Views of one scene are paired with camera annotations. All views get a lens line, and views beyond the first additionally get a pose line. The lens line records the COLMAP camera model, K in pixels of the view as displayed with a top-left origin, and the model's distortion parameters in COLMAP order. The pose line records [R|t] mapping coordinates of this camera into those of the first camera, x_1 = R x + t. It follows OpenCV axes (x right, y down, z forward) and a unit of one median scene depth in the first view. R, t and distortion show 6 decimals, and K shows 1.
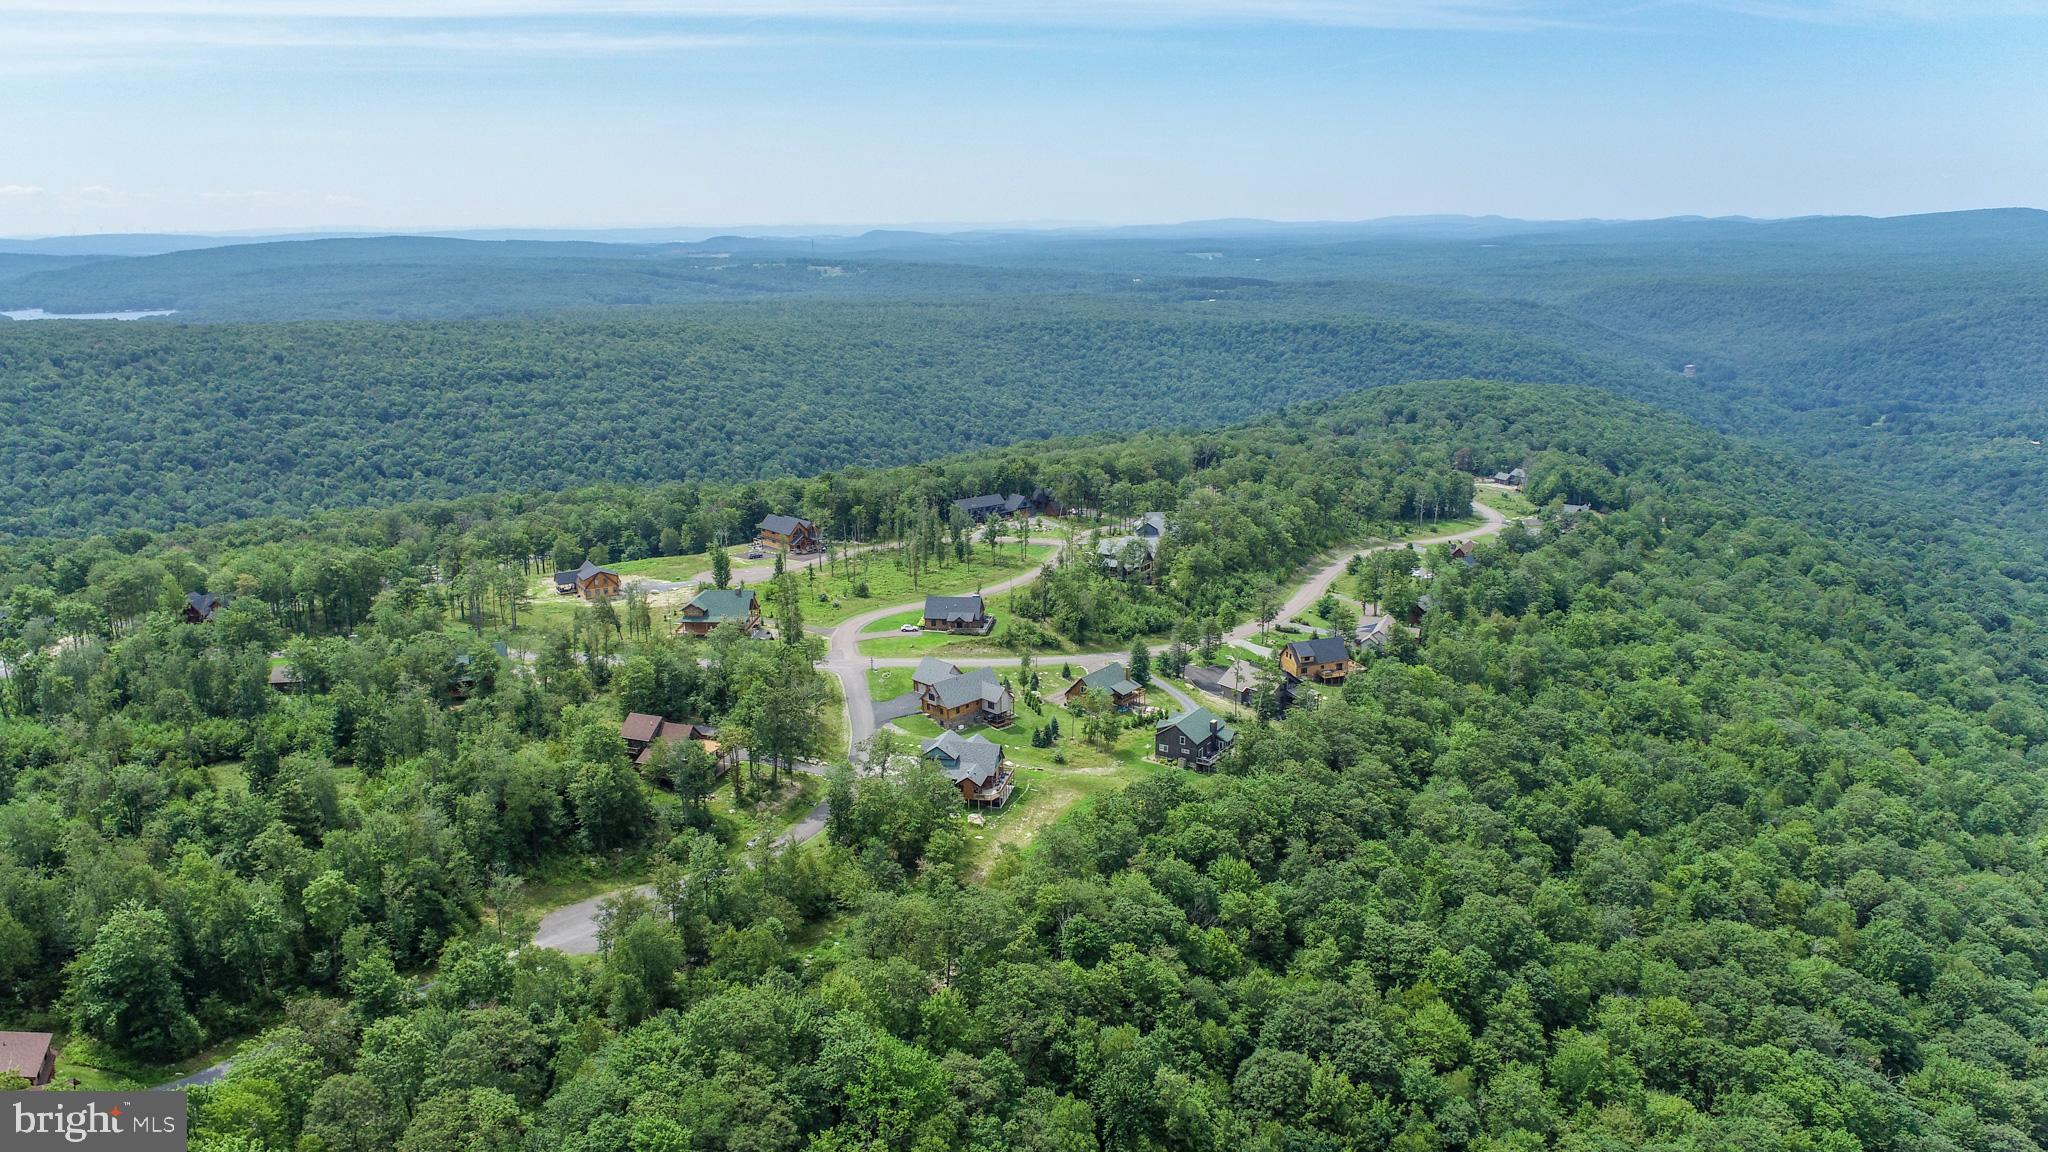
lens RADIAL K [[1381.8, 0, 1024.0], [0, 1381.8, 576.0], [0, 0, 1]] dist [-0.016855, 0.007287]
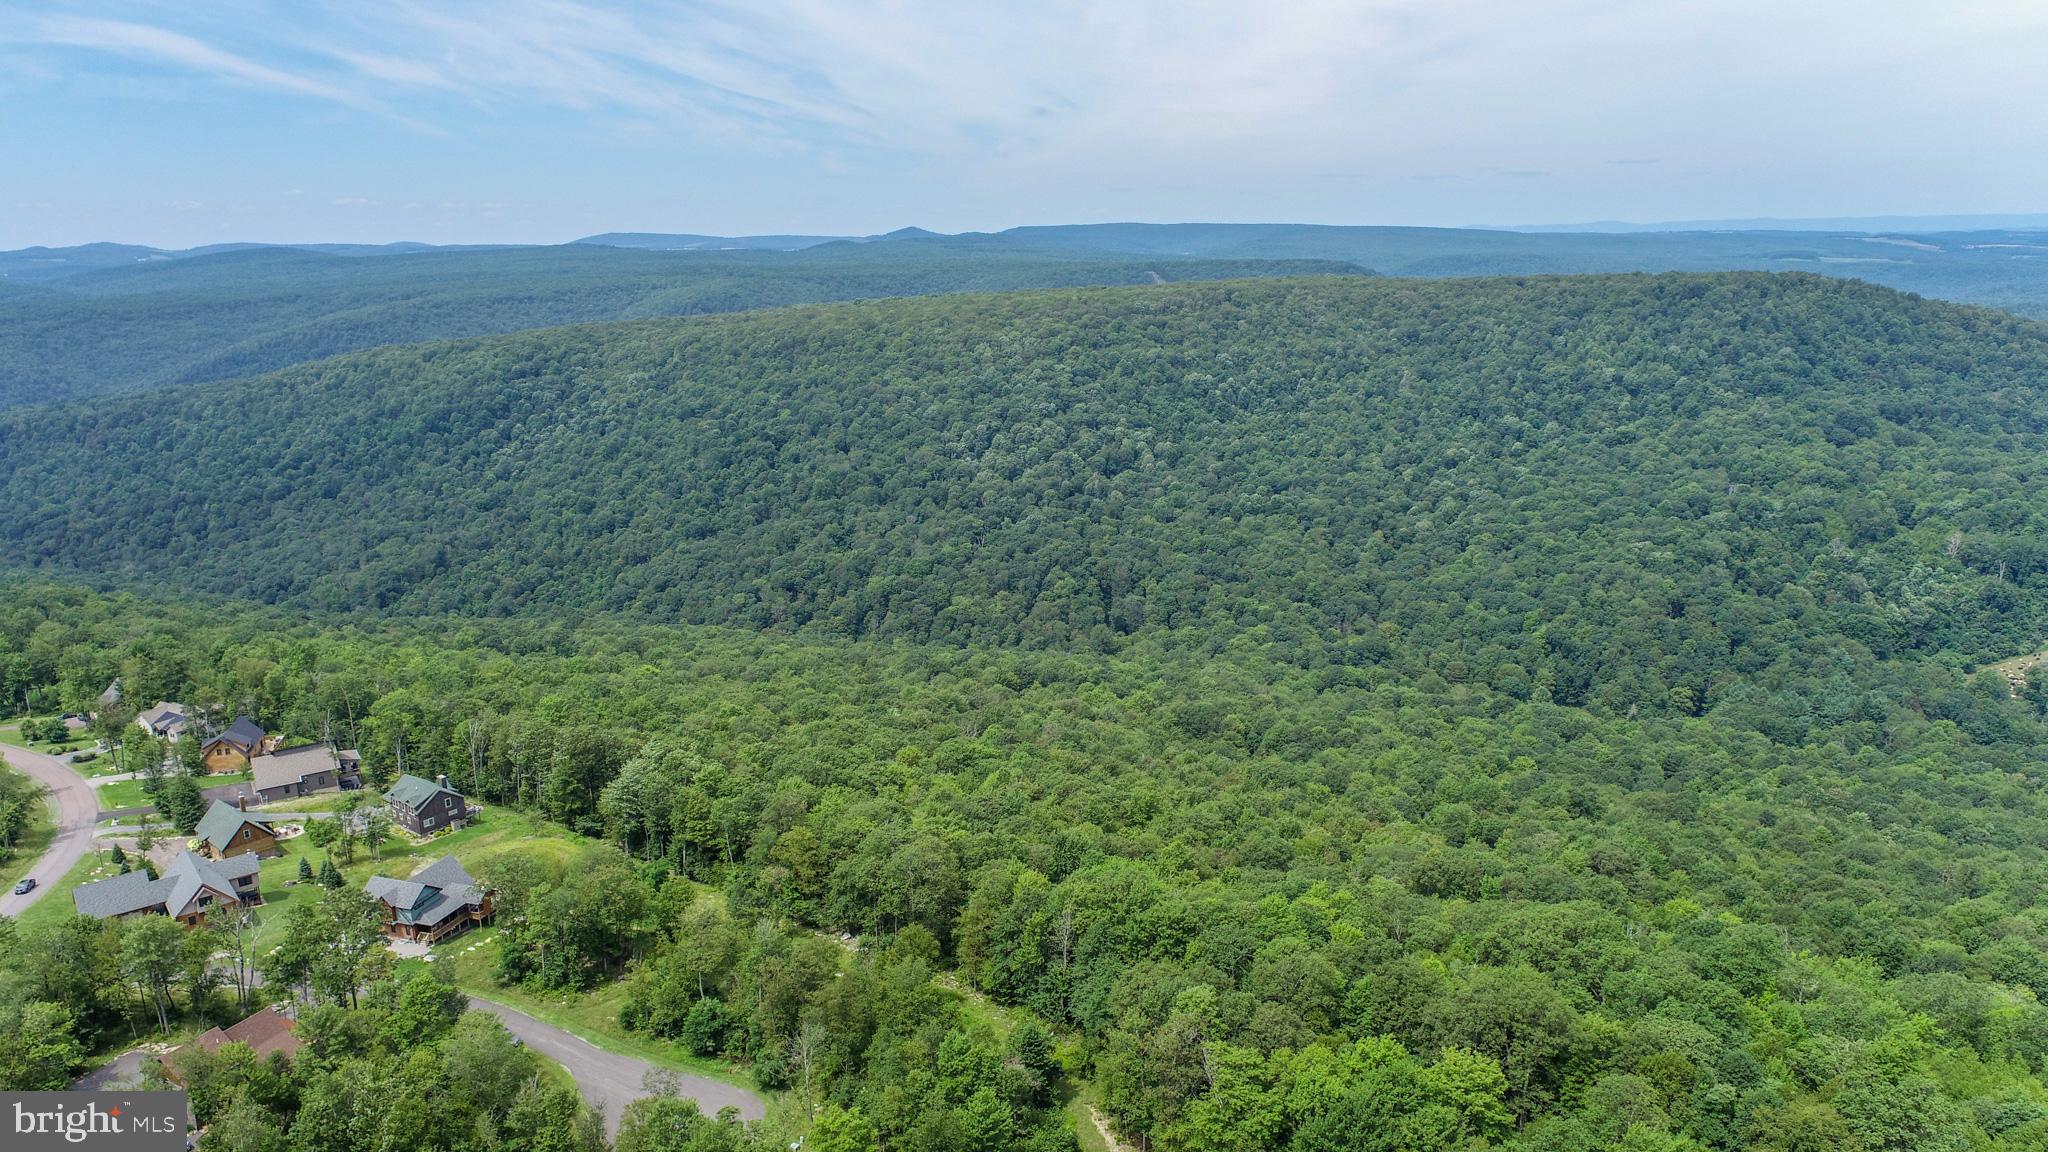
lens RADIAL K [[1381.8, 0, 1024.0], [0, 1381.8, 576.0], [0, 0, 1]] dist [-0.016855, 0.007287]
pose [[0.081214, -0.229562, 0.969900, -0.203821], [0.260799, 0.944105, 0.201618, -0.031659], [-0.961971, 0.236575, 0.136544, 0.130105]]
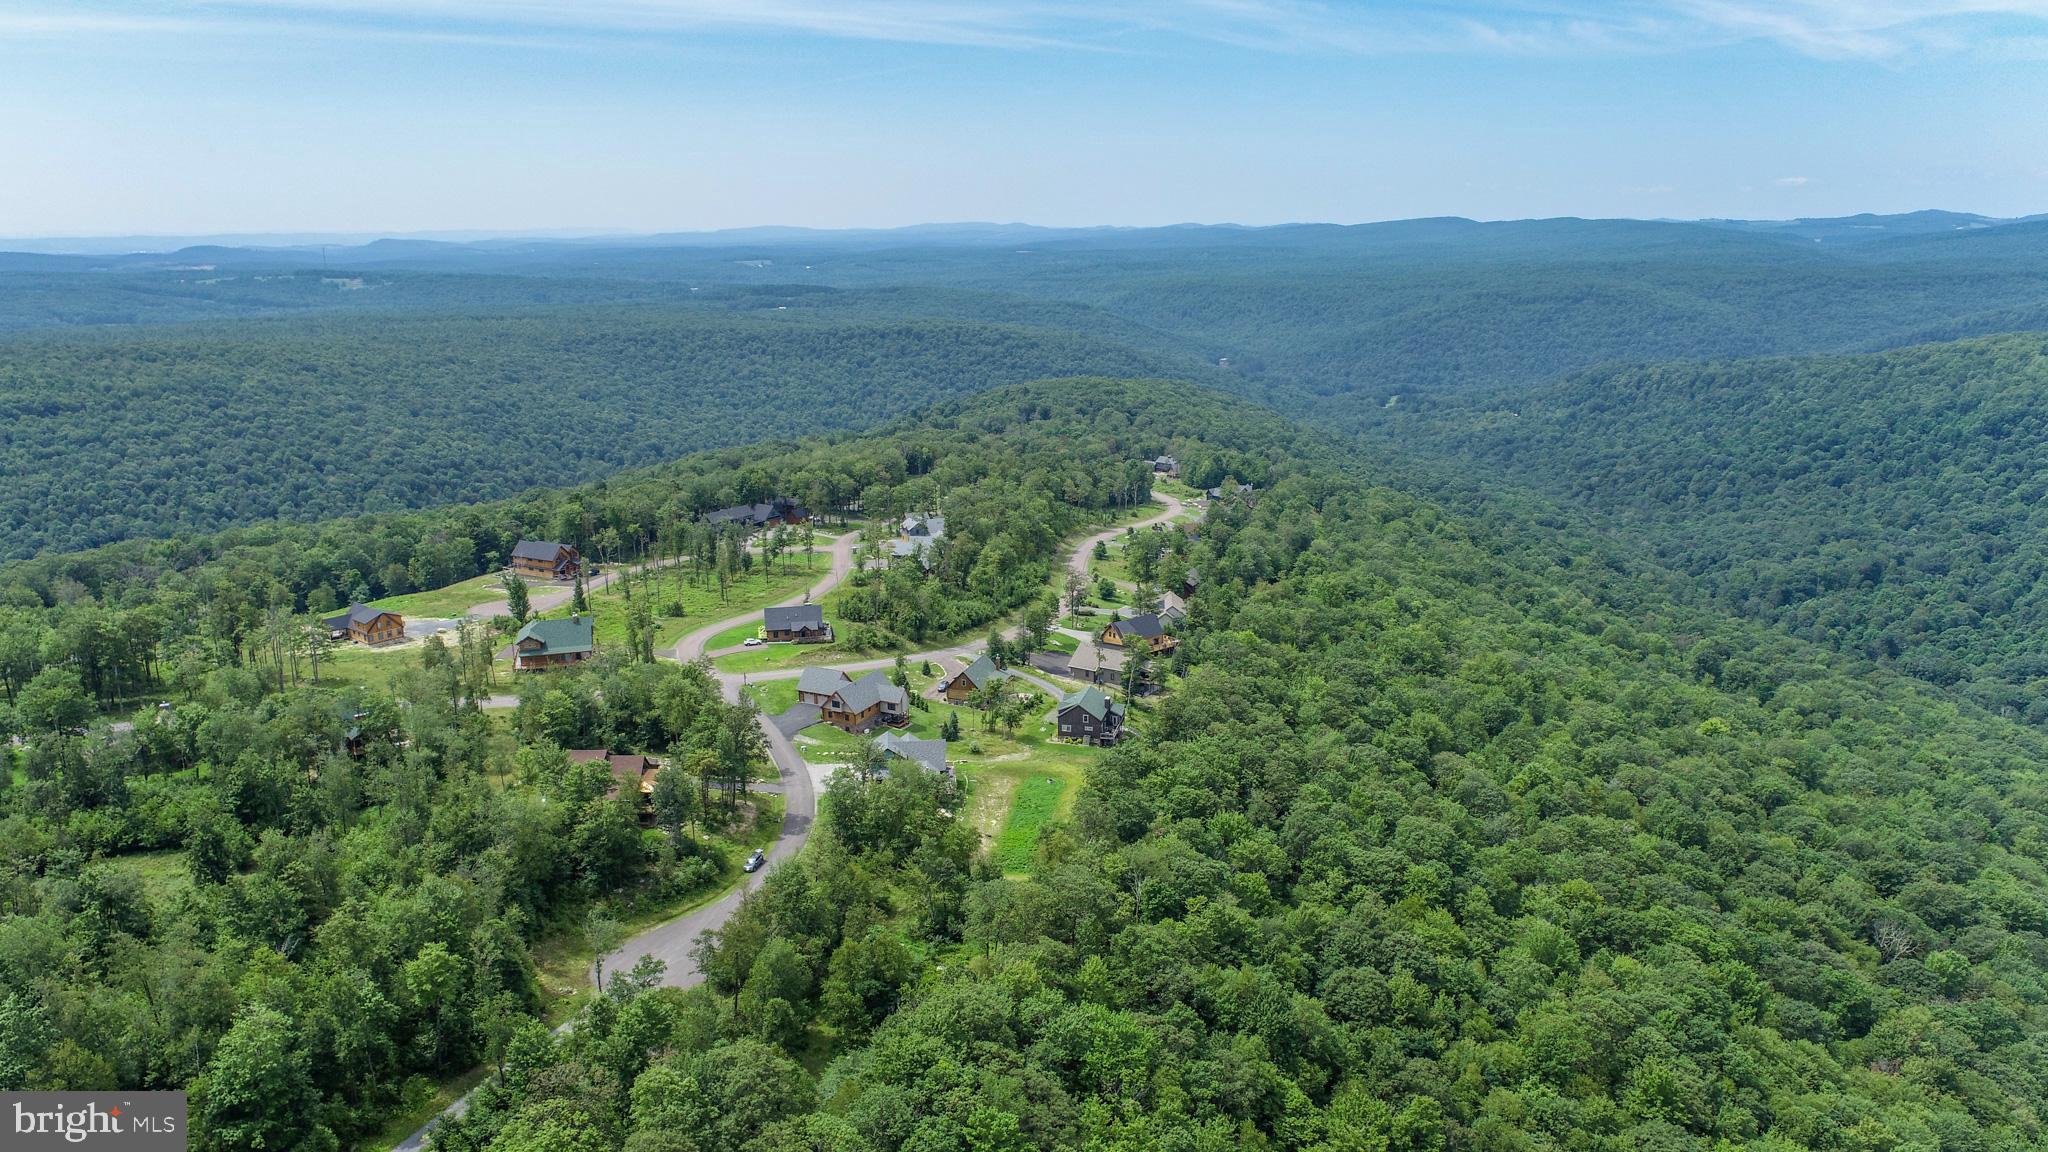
lens RADIAL K [[1381.8, 0, 1024.0], [0, 1381.8, 576.0], [0, 0, 1]] dist [-0.016855, 0.007287]
pose [[0.947170, -0.076670, 0.311435, -0.070661], [0.078260, 0.996905, 0.007408, -0.000394], [-0.311039, 0.017356, 0.950239, 0.002600]]
